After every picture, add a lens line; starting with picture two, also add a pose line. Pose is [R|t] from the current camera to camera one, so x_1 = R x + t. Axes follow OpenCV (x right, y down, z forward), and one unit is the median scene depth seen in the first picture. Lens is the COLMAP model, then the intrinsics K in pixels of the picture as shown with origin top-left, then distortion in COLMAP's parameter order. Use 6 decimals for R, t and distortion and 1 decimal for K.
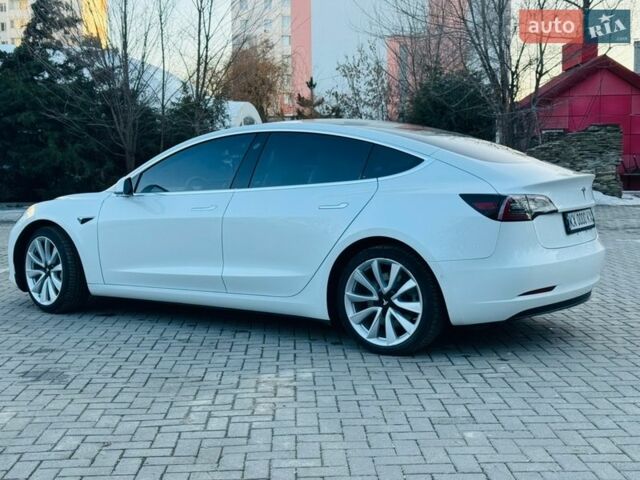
lens RADIAL K [[890.9, 0, 320.0], [0, 890.9, 240.0], [0, 0, 1]] dist [0.194016, -0.414862]
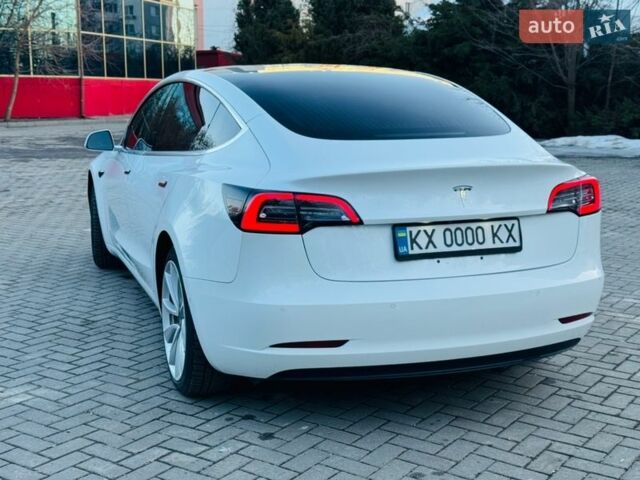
lens RADIAL K [[893.5, 0, 311.9], [0, 893.5, 238.3], [0, 0, 1]] dist [0.203084, -0.464652]
pose [[0.794670, 0.113243, -0.596386, 0.583031], [-0.065887, 0.992732, 0.100709, -0.078436], [0.603456, -0.040737, 0.796355, 0.468148]]
